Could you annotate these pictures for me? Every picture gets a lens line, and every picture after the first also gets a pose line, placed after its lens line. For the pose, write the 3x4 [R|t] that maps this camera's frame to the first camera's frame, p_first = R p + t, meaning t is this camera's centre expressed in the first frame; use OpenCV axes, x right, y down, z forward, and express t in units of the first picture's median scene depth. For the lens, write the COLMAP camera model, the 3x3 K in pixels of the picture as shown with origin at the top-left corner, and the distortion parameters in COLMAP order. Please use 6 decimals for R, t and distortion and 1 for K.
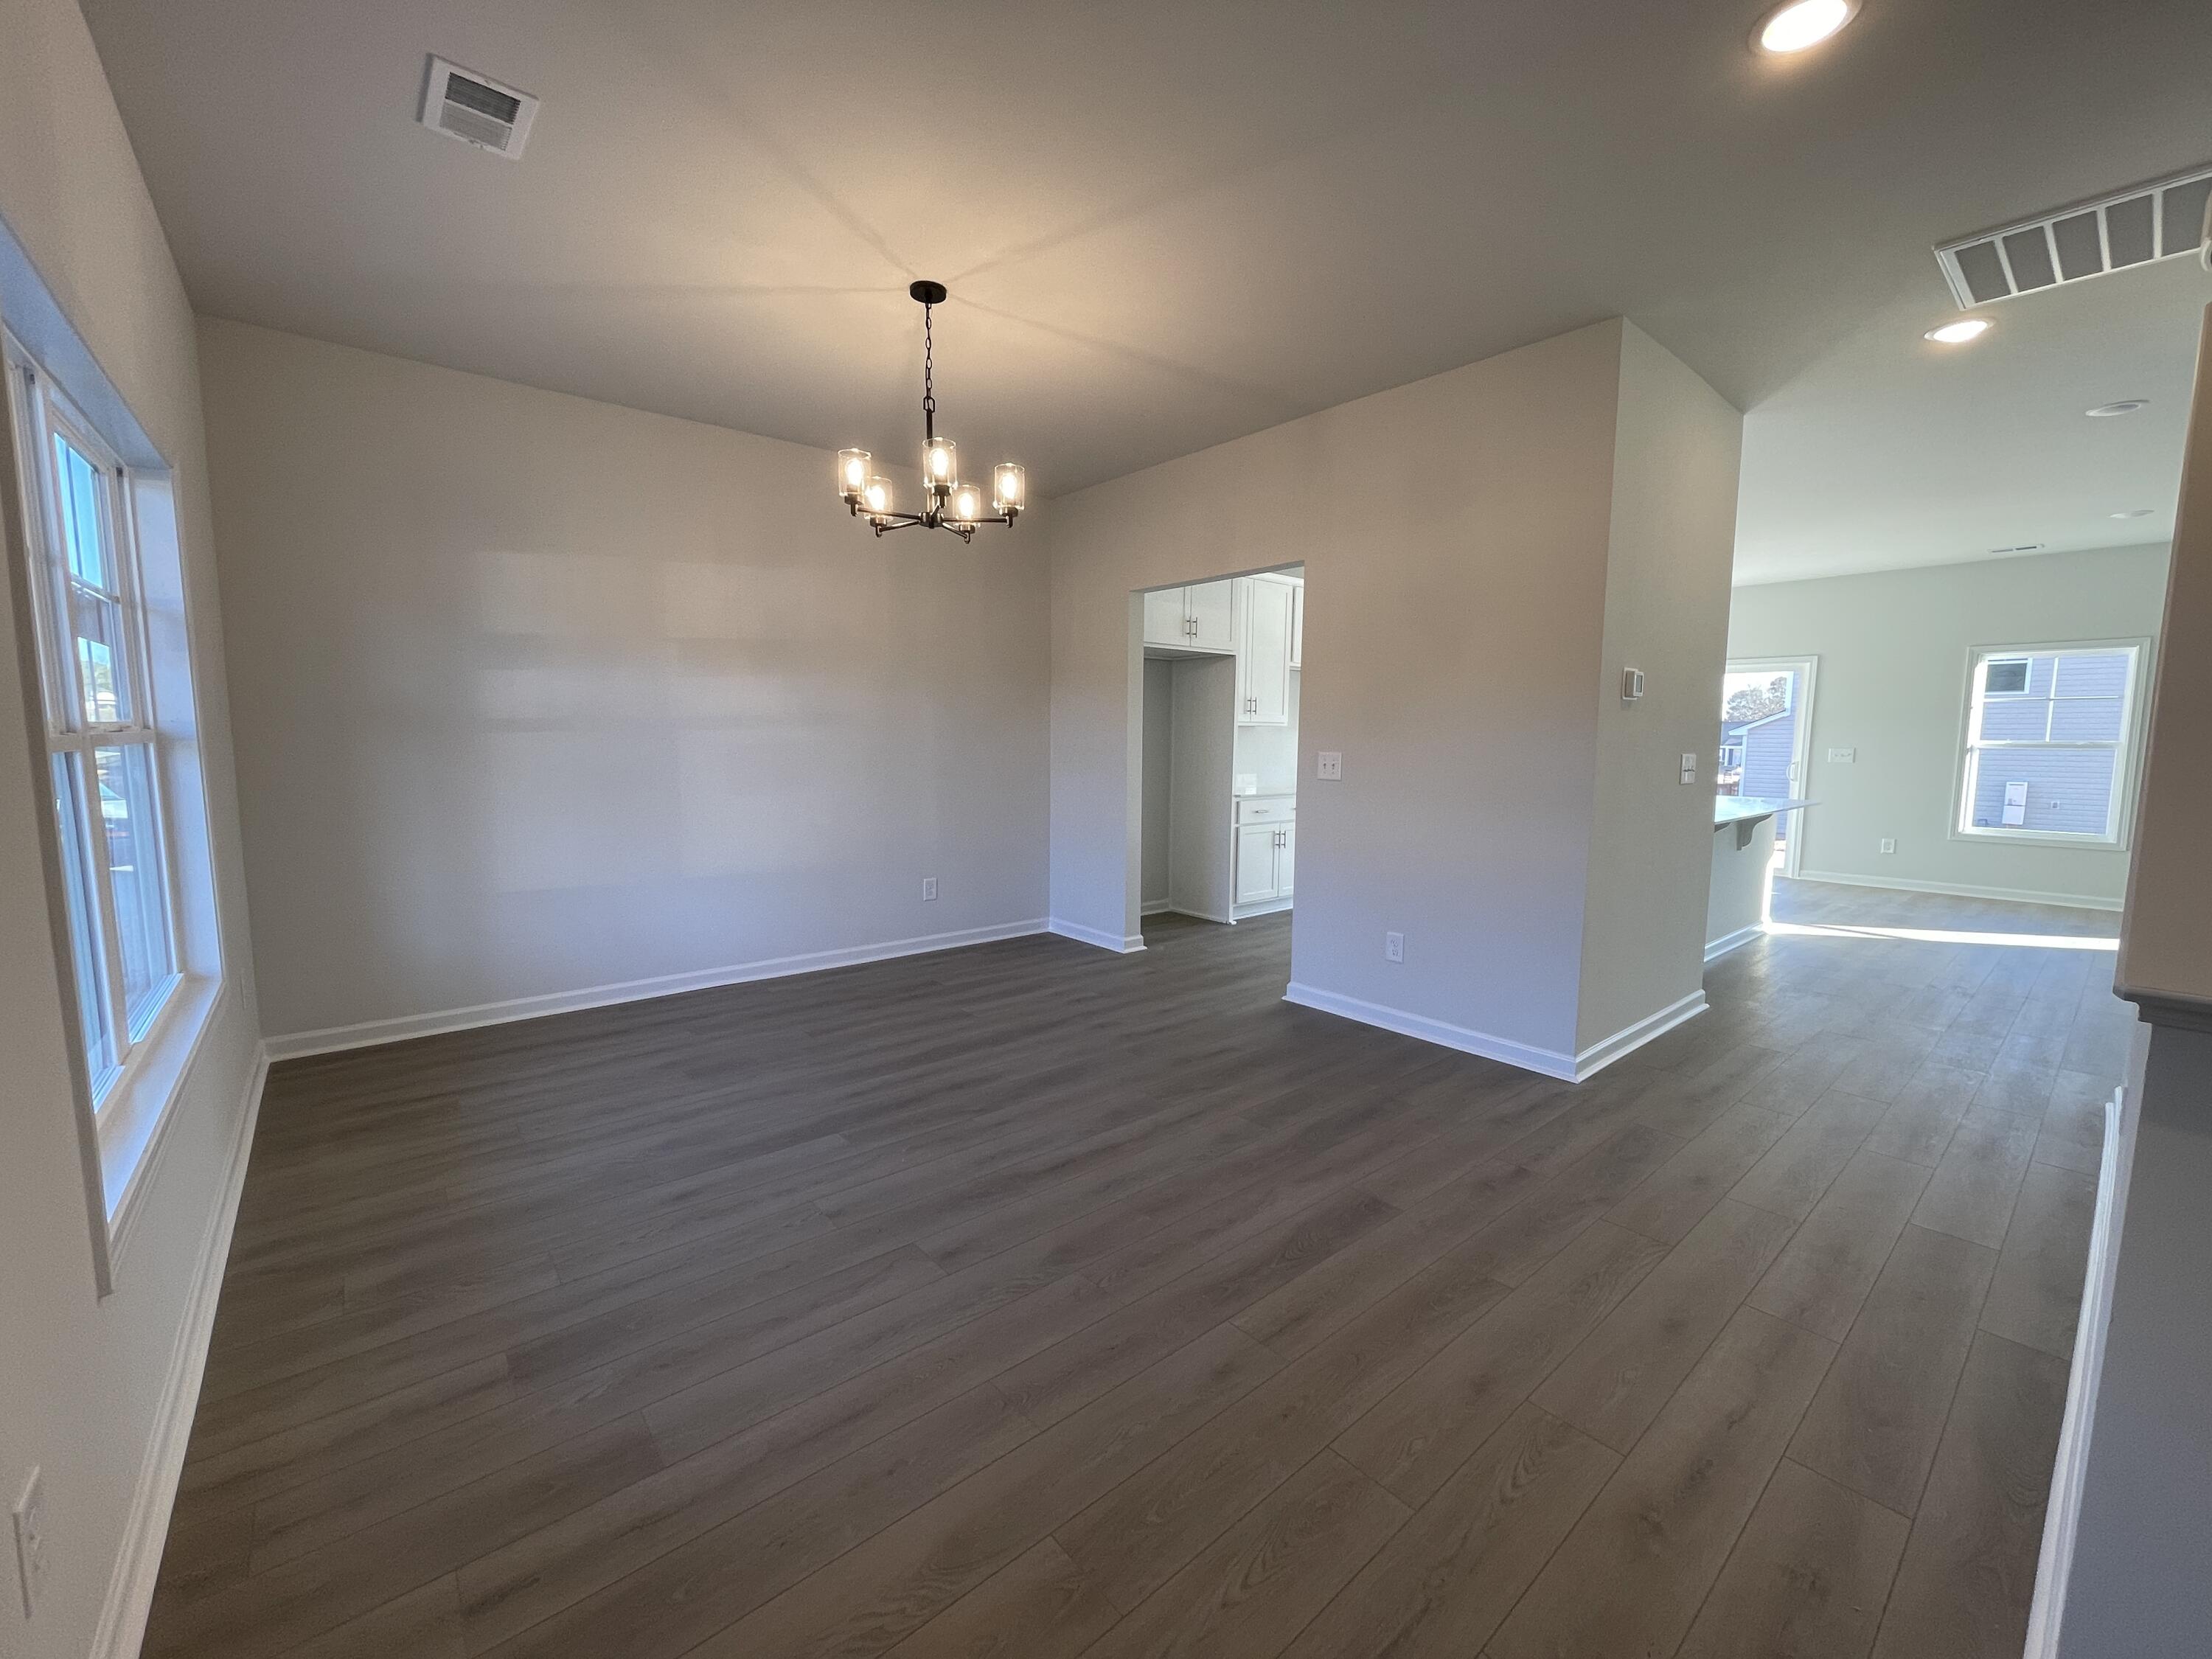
lens RADIAL K [[891.4, 0, 1106.0], [0, 891.4, 829.5], [0, 0, 1]] dist [-0.000749, -0.000014]
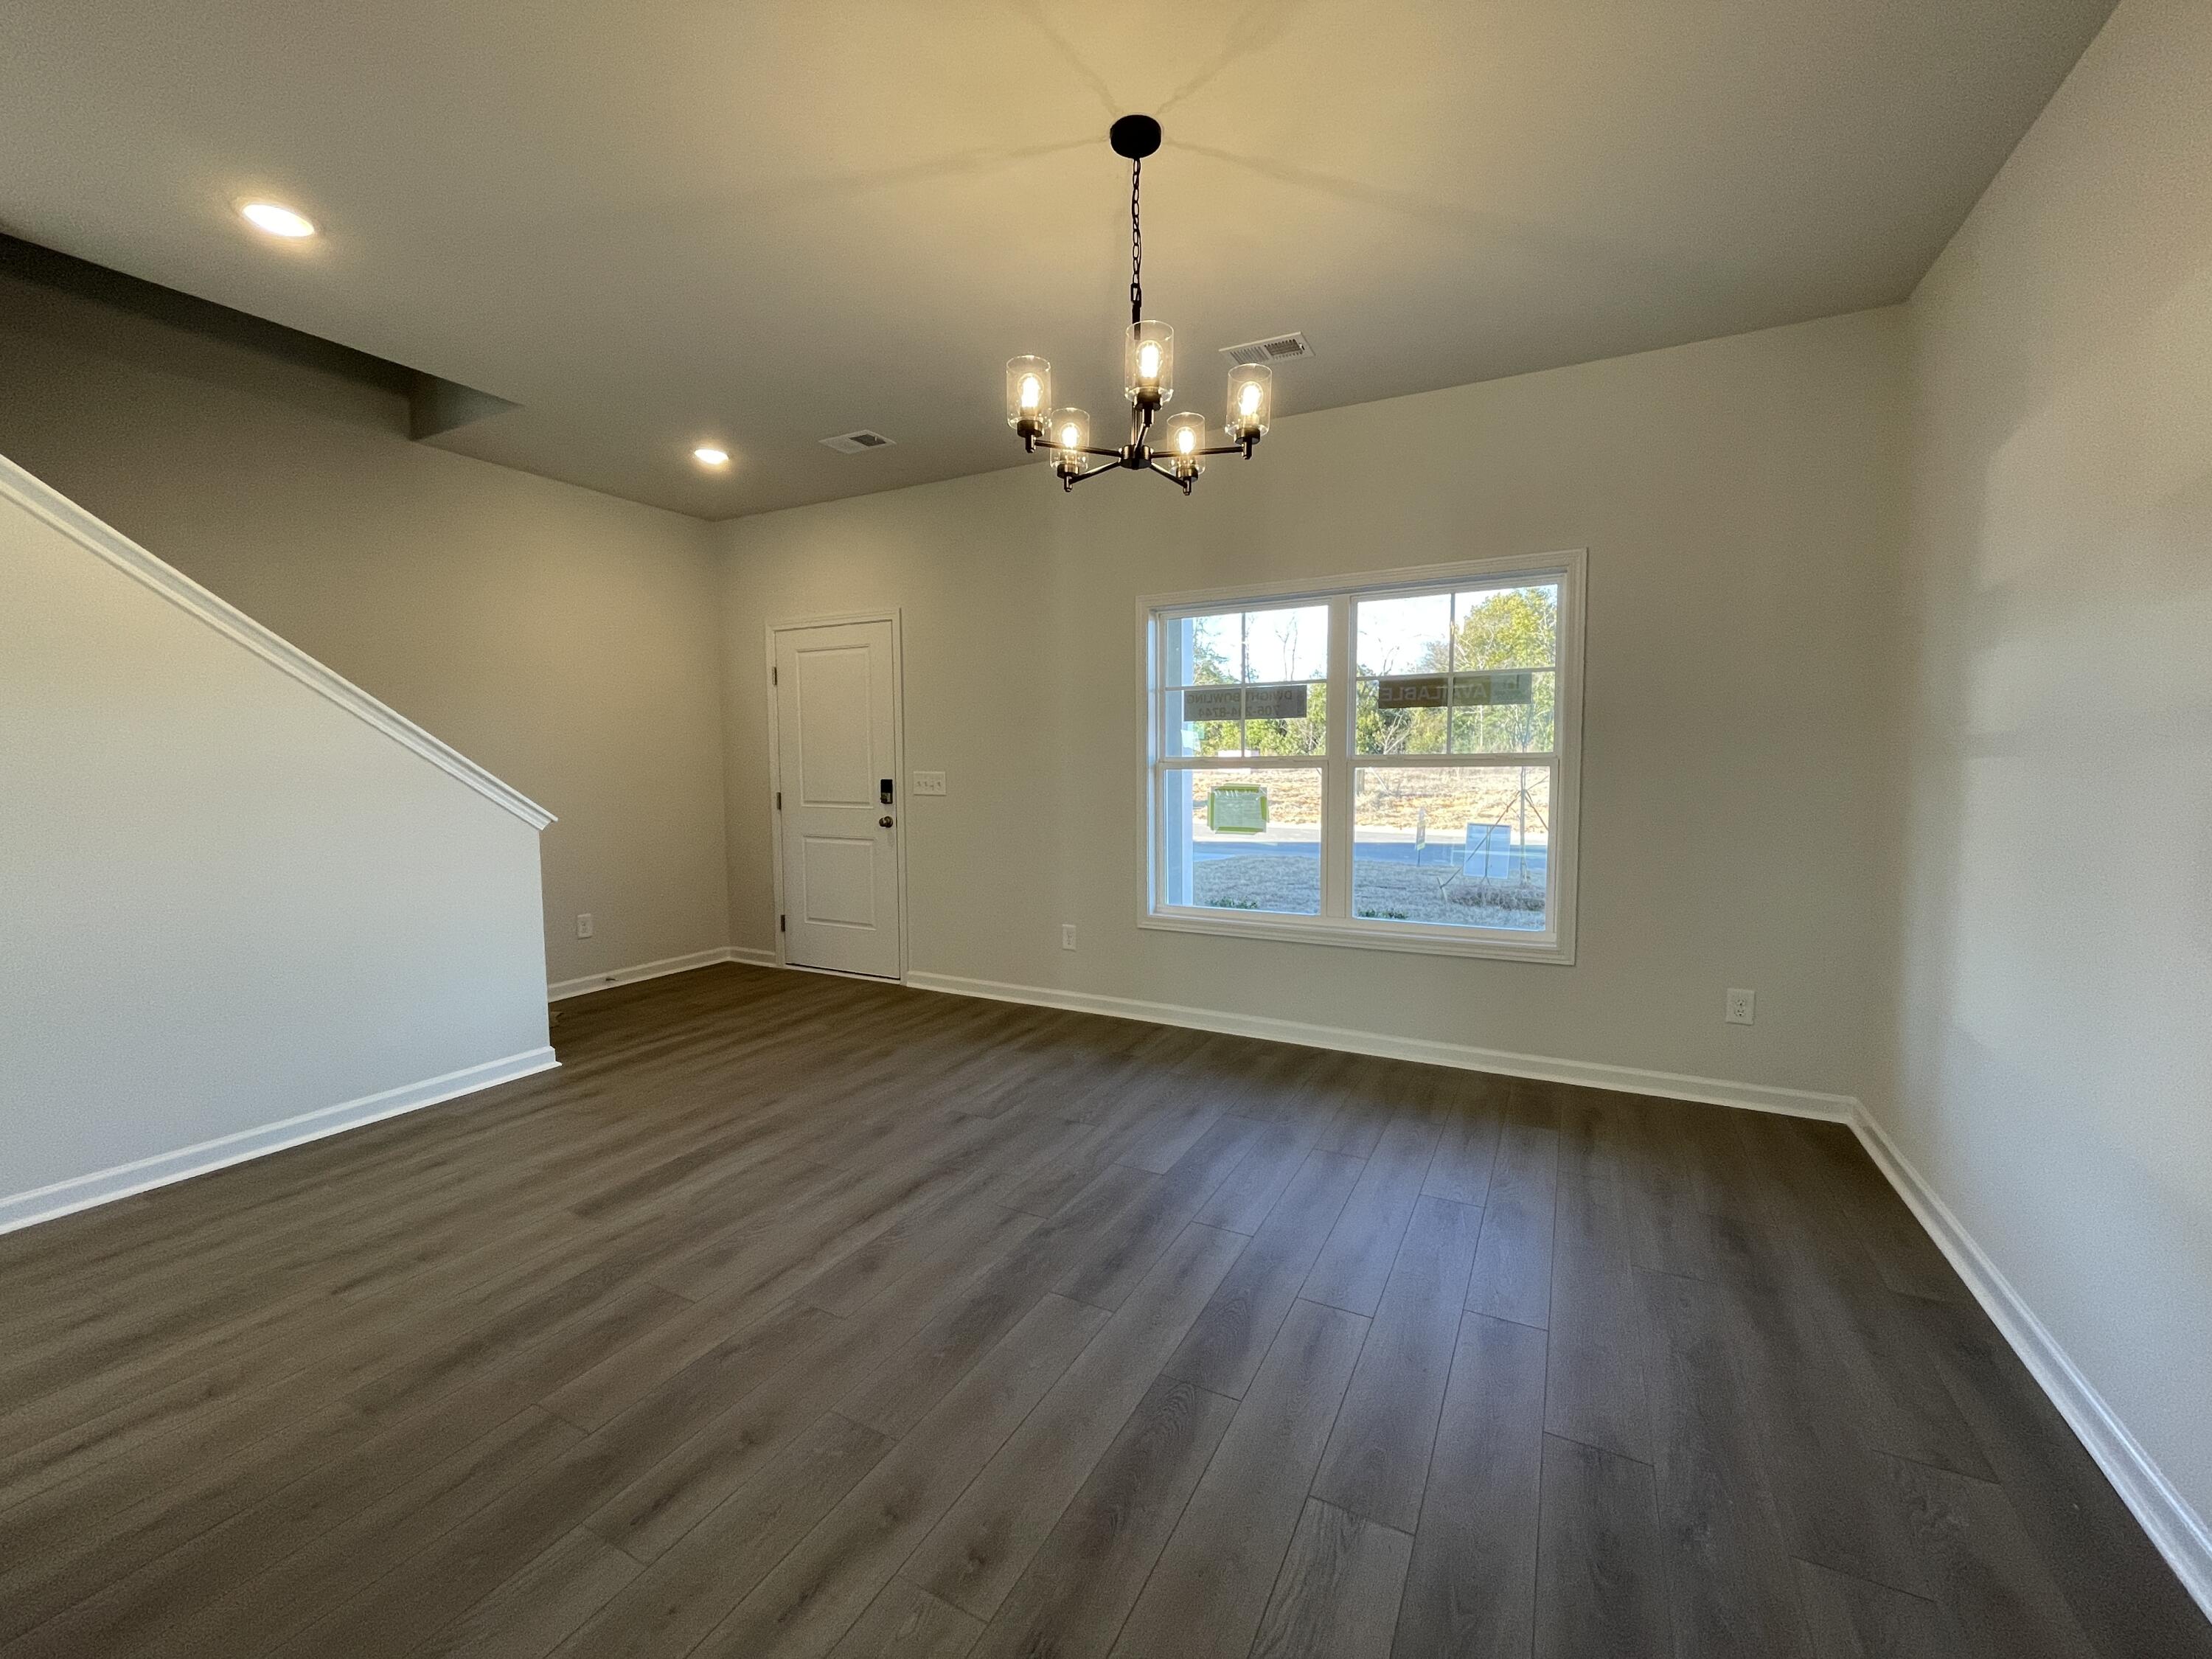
lens RADIAL K [[891.4, 0, 1106.0], [0, 891.4, 829.5], [0, 0, 1]] dist [-0.000749, -0.000014]
pose [[-0.927567, 0.025139, -0.372811, 0.105779], [-0.043241, 0.983809, 0.173924, -0.193721], [0.371147, 0.177447, -0.911462, 1.843103]]
